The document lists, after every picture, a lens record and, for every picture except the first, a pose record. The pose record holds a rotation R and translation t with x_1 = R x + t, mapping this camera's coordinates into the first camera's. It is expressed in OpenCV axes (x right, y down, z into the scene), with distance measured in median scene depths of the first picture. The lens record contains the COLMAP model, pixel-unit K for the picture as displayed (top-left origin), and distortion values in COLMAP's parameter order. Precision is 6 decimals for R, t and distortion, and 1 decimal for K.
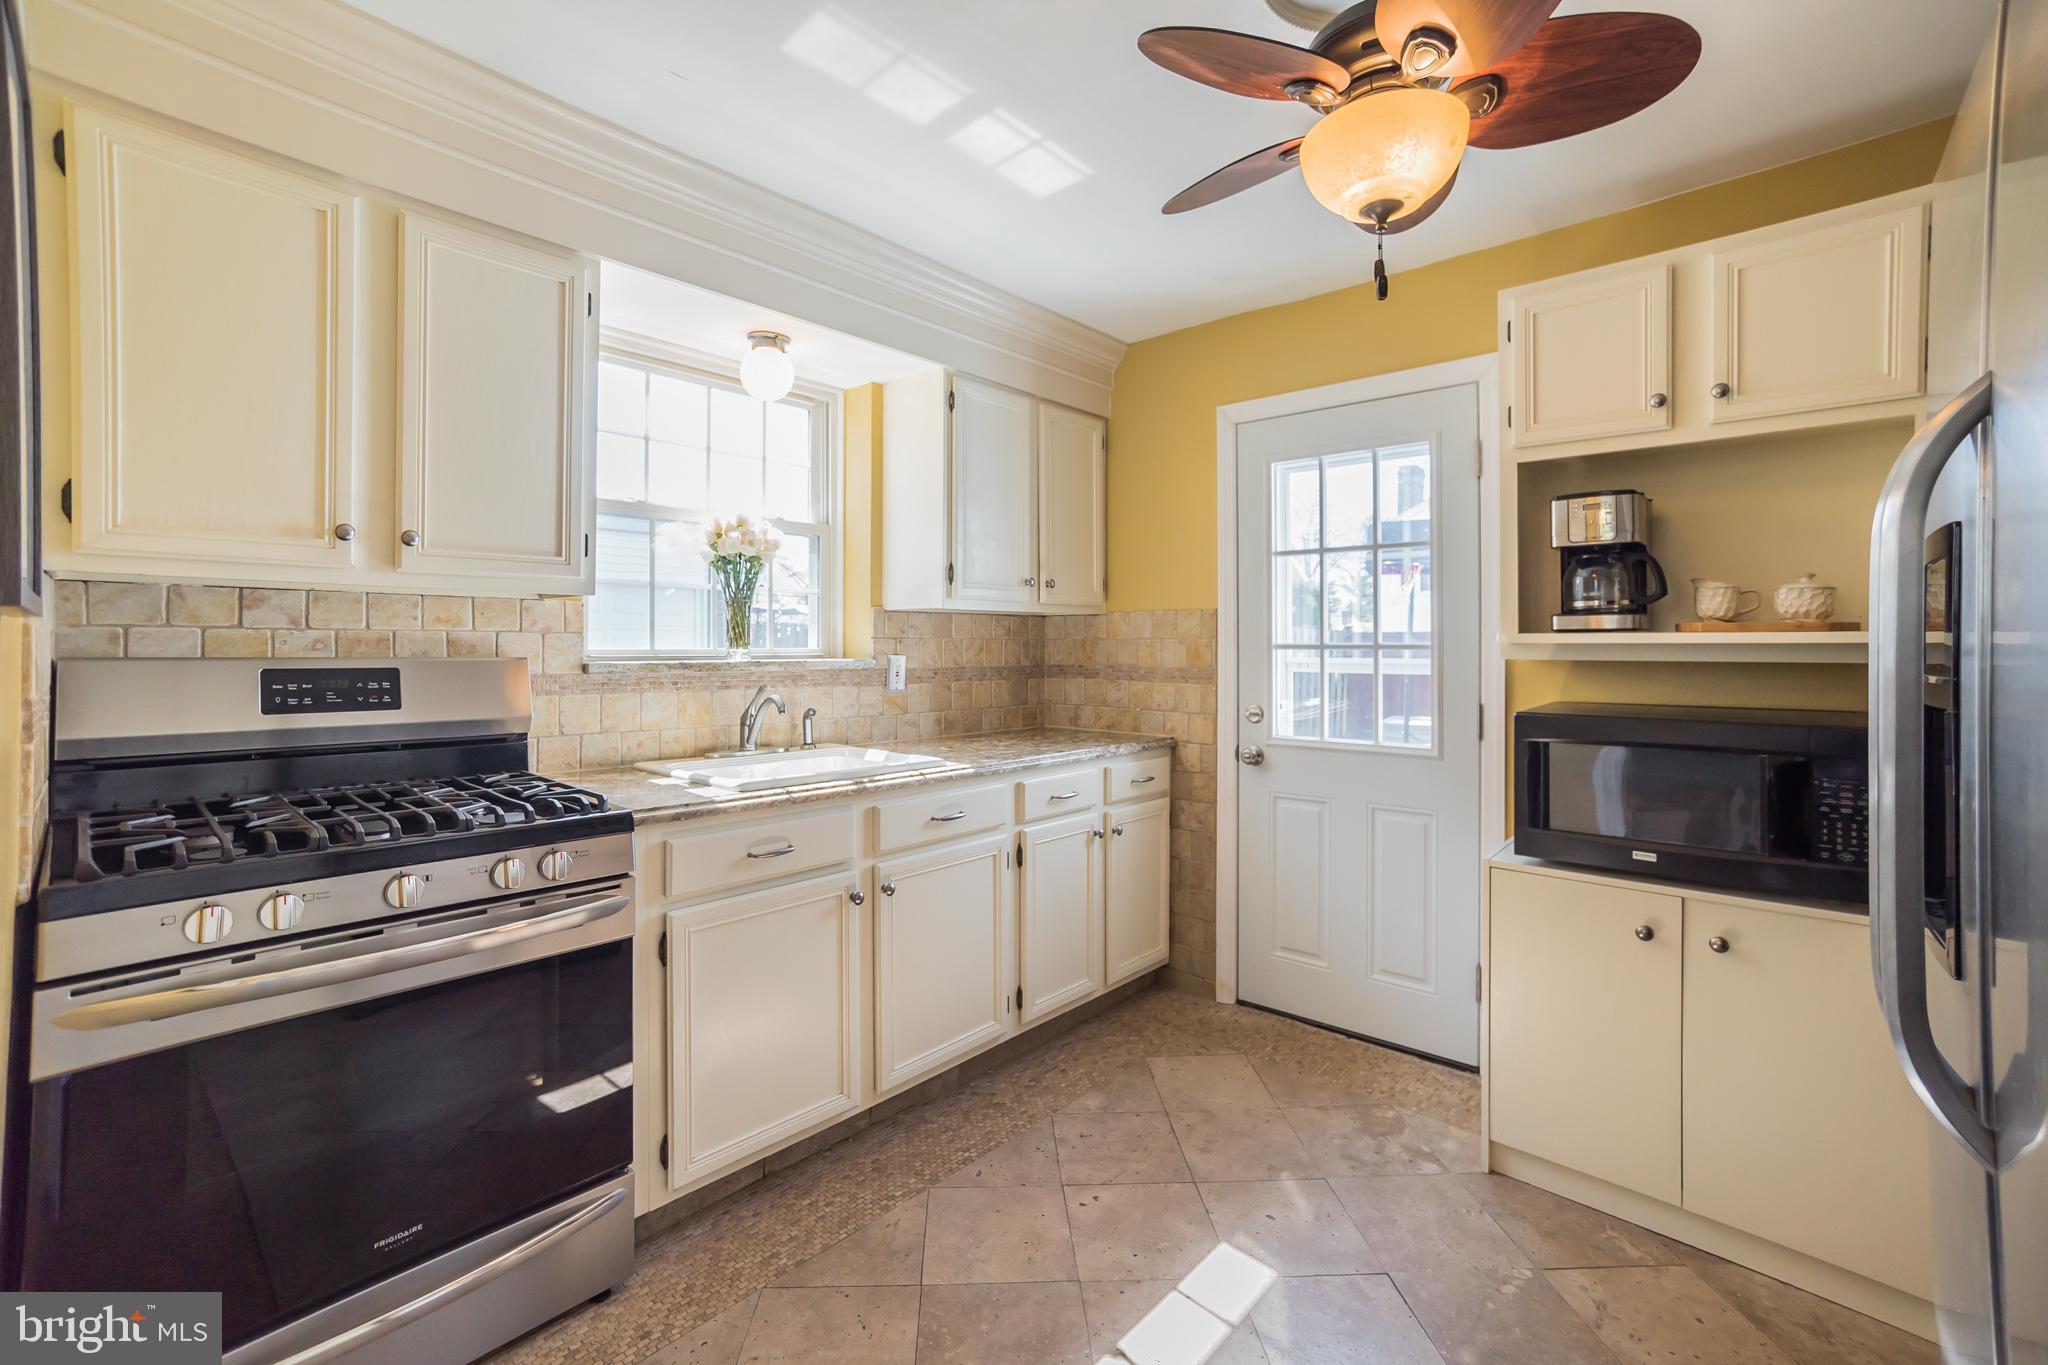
lens RADIAL K [[862.7, 0, 1042.3], [0, 862.7, 644.3], [0, 0, 1]] dist [0.003584, 0.000520]
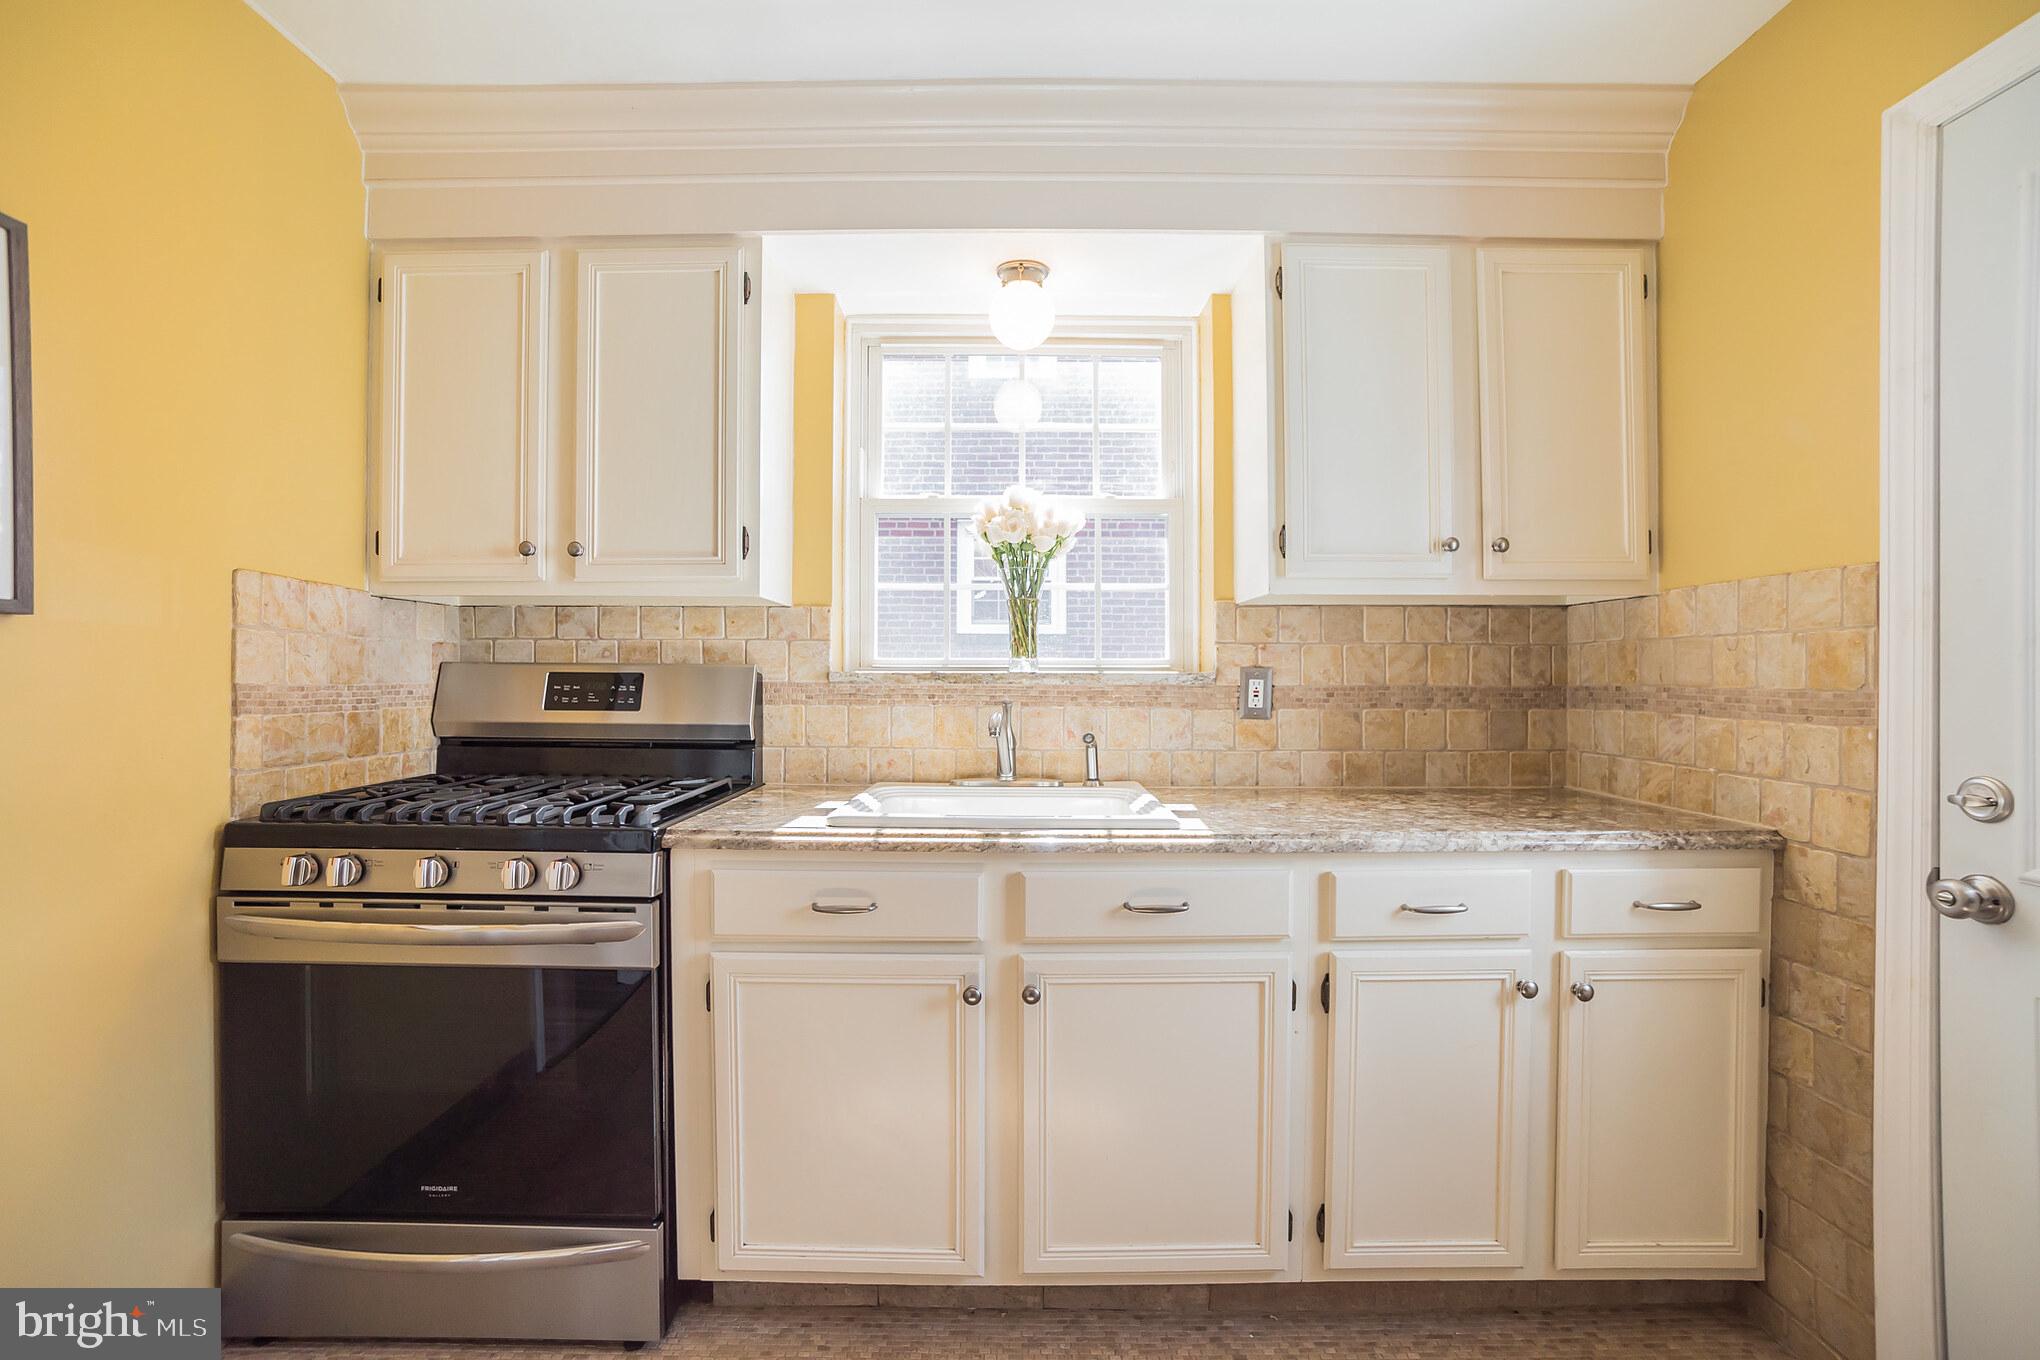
lens RADIAL K [[896.1, 0, 1006.7], [0, 896.1, 676.7], [0, 0, 1]] dist [-0.026469, 0.007198]
pose [[0.670286, 0.000309, -0.742103, 0.281944], [0.001748, 0.999996, 0.001995, 0.021400], [0.742101, -0.002634, 0.670283, 0.410030]]
